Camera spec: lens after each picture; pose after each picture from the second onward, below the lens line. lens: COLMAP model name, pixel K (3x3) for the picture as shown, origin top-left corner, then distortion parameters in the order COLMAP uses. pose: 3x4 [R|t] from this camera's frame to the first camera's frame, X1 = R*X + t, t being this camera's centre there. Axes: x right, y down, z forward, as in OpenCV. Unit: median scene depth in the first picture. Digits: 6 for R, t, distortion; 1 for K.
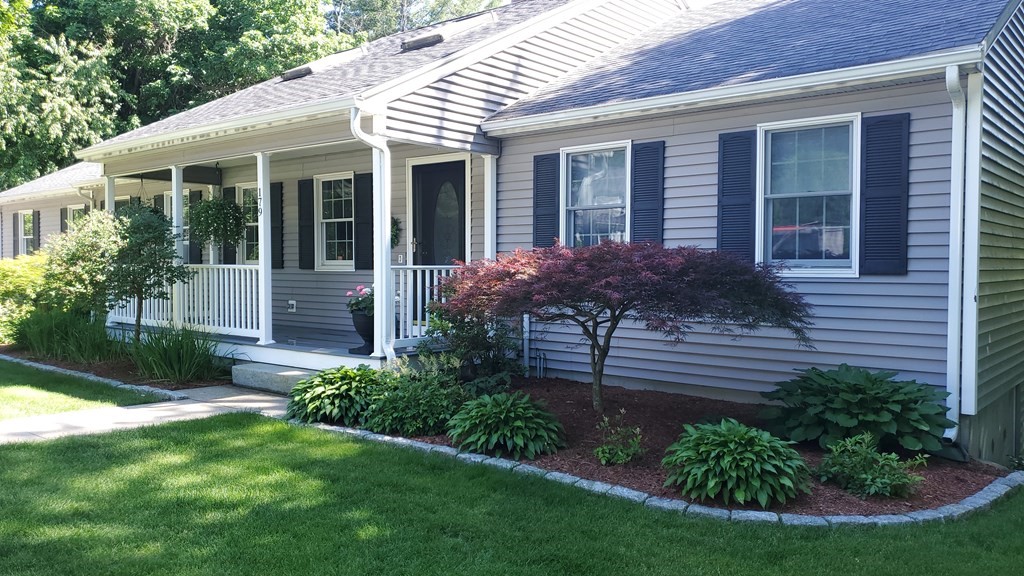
lens RADIAL K [[808.4, 0, 509.7], [0, 808.4, 289.1], [0, 0, 1]] dist [0.056001, 0.003902]
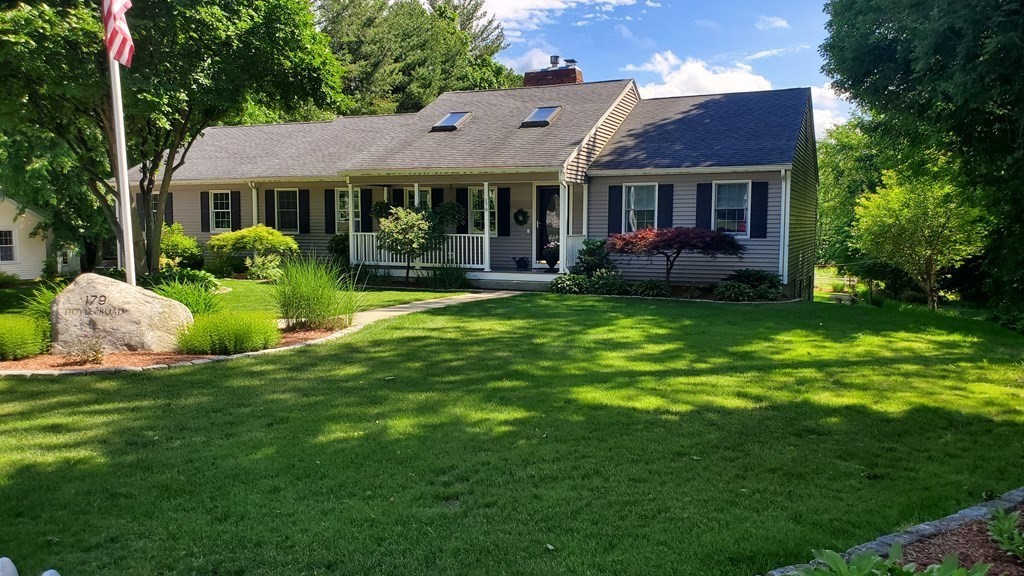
lens RADIAL K [[808.4, 0, 513.1], [0, 808.4, 289.7], [0, 0, 1]] dist [0.056001, 0.003902]
pose [[0.964650, -0.019823, 0.262787, -1.005552], [0.008402, 0.998973, 0.044514, 0.027226], [-0.263400, -0.040732, 0.963826, -1.358879]]
